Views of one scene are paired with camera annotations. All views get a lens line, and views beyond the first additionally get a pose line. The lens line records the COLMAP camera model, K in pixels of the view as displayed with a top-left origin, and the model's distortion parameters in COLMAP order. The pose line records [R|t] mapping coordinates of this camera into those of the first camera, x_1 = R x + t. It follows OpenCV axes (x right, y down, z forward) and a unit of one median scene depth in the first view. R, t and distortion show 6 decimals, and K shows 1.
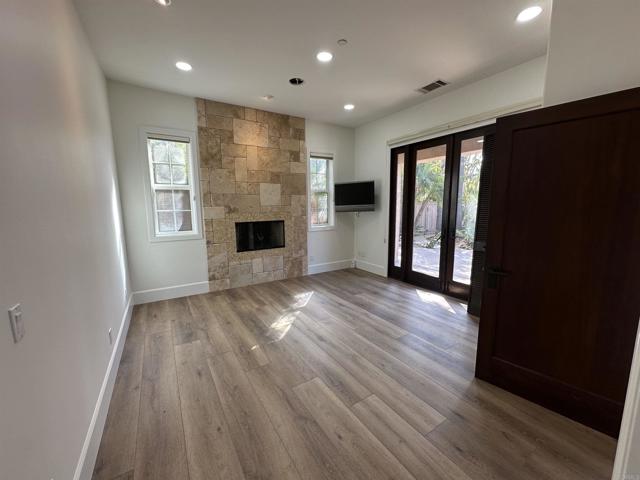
lens RADIAL K [[254.8, 0, 320.0], [0, 254.8, 240.0], [0, 0, 1]] dist [-0.003526, 0.000390]
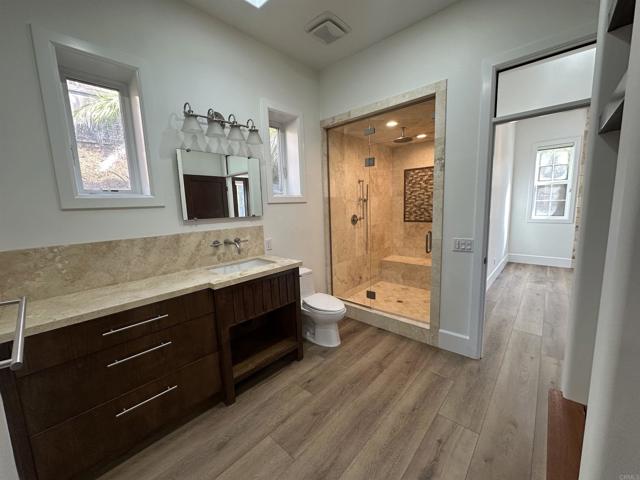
lens RADIAL K [[254.8, 0, 320.0], [0, 254.8, 240.0], [0, 0, 1]] dist [-0.003526, 0.000390]
pose [[0.268442, 0.132418, -0.954151, 0.402238], [-0.100994, 0.988917, 0.108829, 0.066015], [0.957987, 0.067149, 0.278840, -0.512415]]
